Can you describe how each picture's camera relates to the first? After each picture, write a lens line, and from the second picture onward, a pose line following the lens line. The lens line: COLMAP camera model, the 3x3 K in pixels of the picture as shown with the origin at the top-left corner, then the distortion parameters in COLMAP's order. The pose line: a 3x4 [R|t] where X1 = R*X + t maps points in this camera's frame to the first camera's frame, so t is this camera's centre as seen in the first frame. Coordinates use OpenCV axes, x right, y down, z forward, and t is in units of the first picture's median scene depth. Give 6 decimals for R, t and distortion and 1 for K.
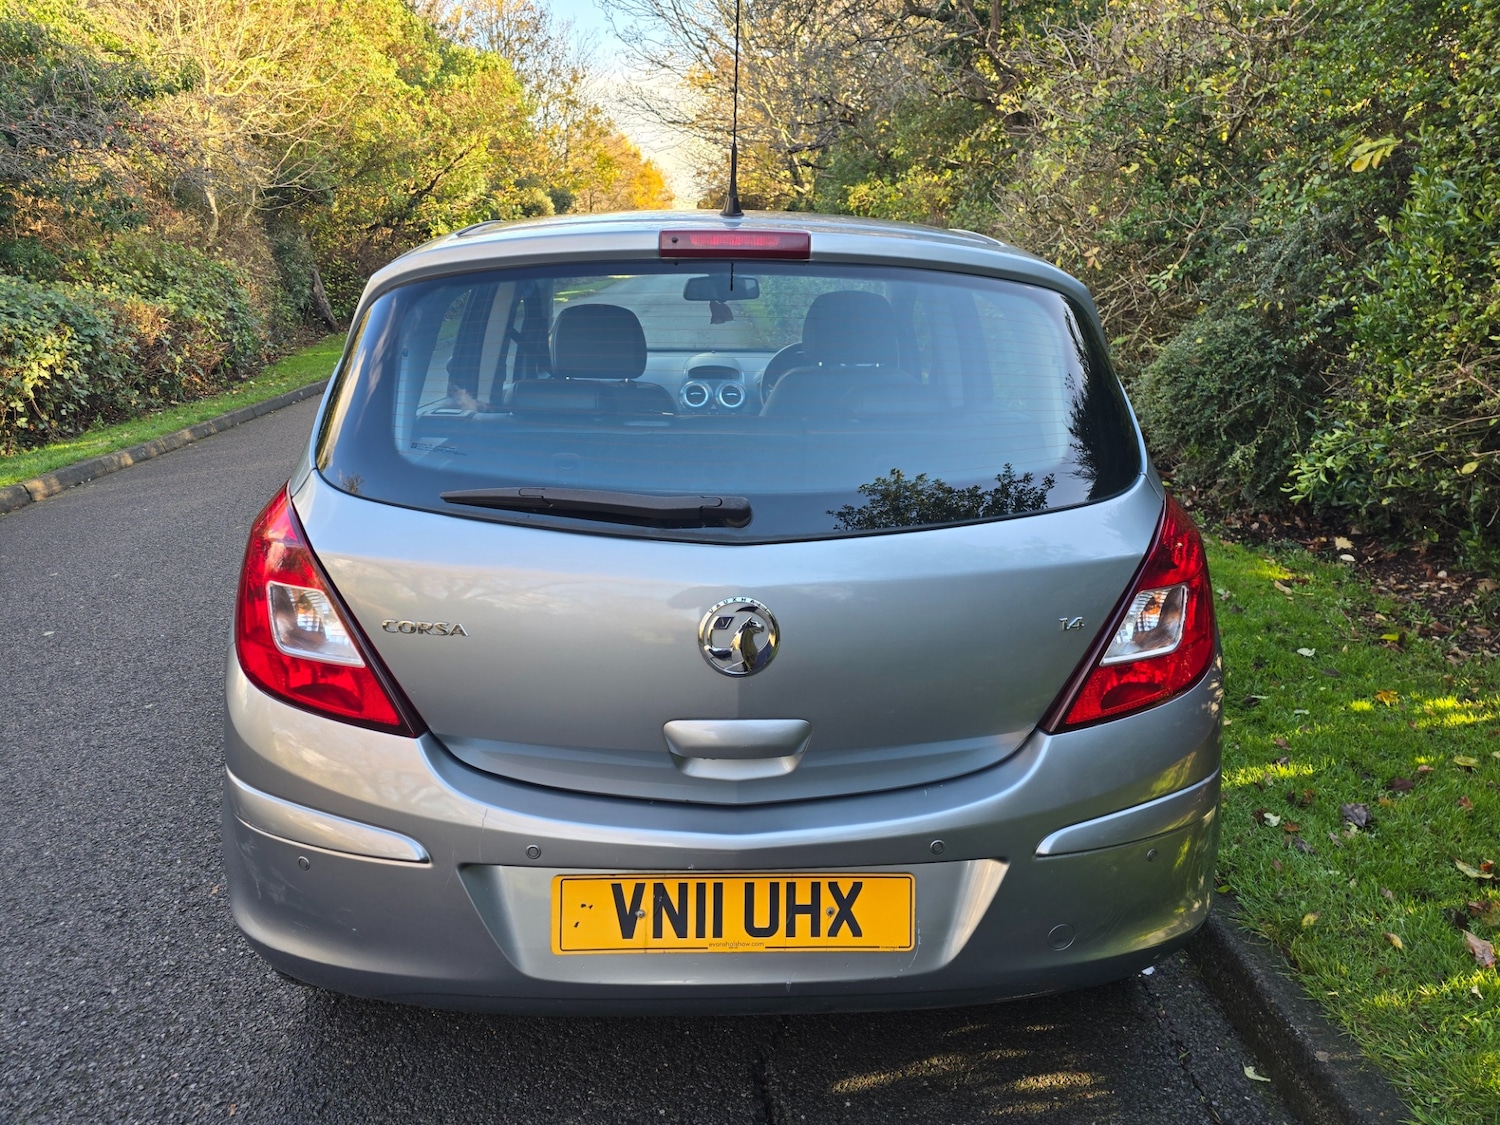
lens RADIAL K [[1009.7, 0, 745.3], [0, 1009.7, 561.9], [0, 0, 1]] dist [0.059920, -0.054757]
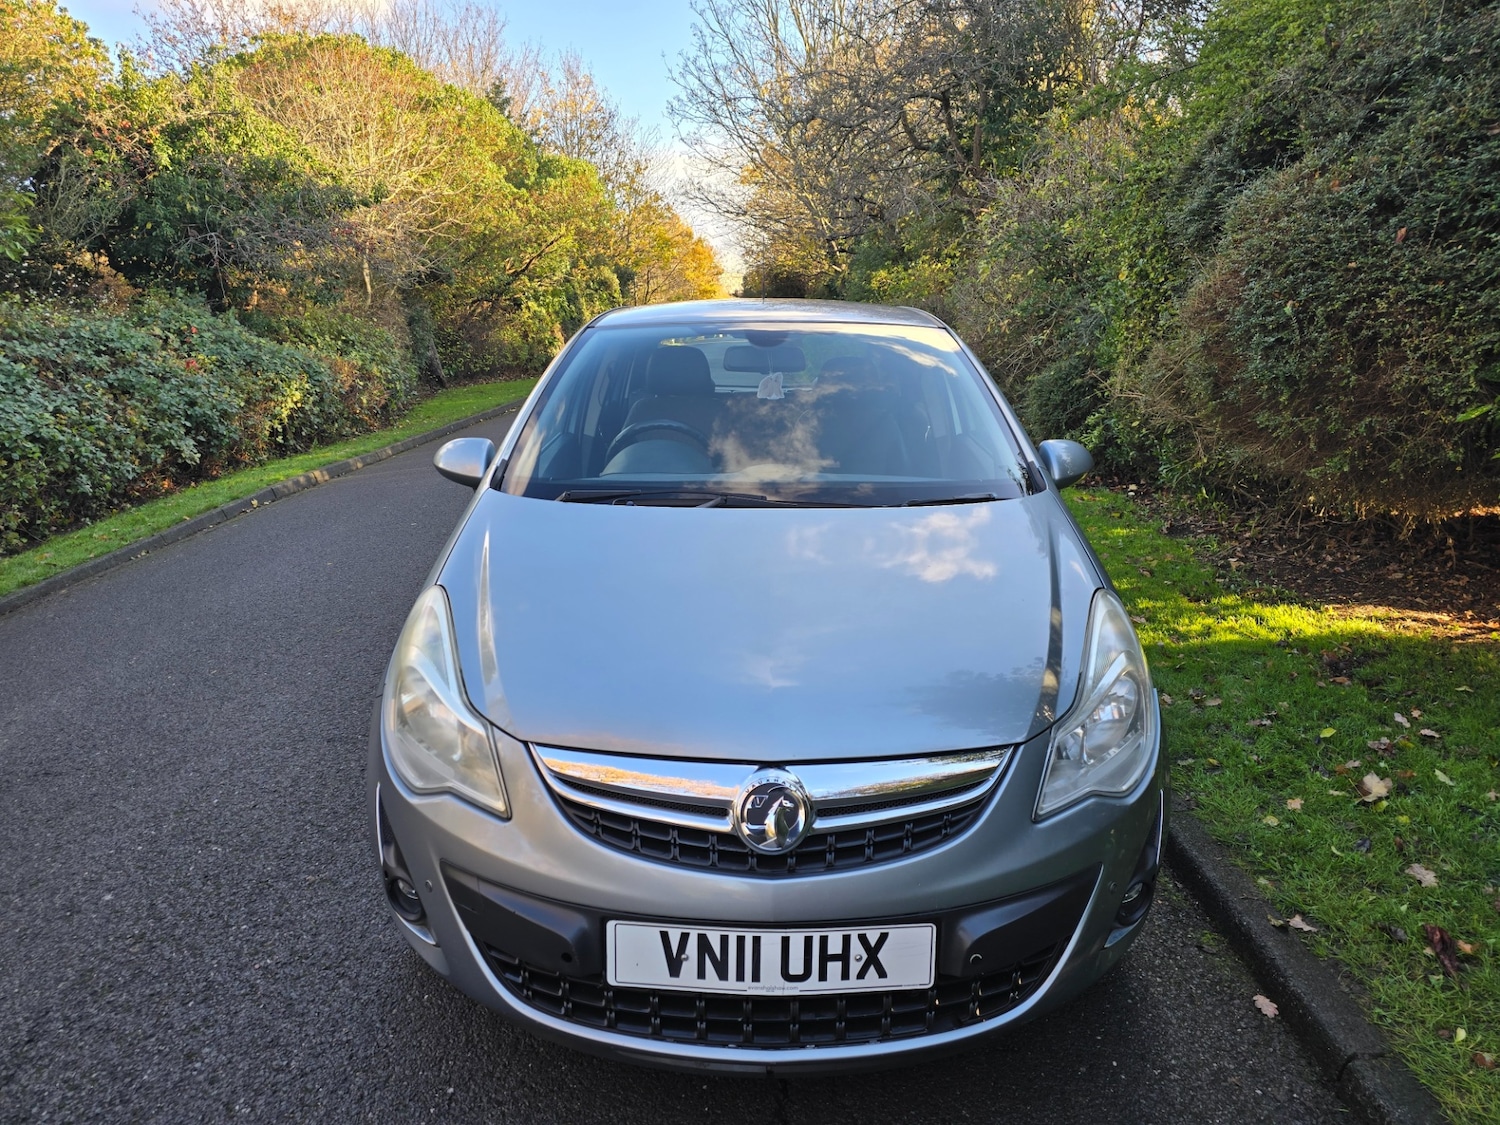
lens RADIAL K [[1007.9, 0, 734.5], [0, 1007.9, 568.1], [0, 0, 1]] dist [0.054958, -0.047394]
pose [[0.998694, 0.014801, -0.048908, -0.001336], [-0.017600, 0.998202, -0.057306, 0.046260], [0.047972, 0.058092, 0.997158, -0.150981]]
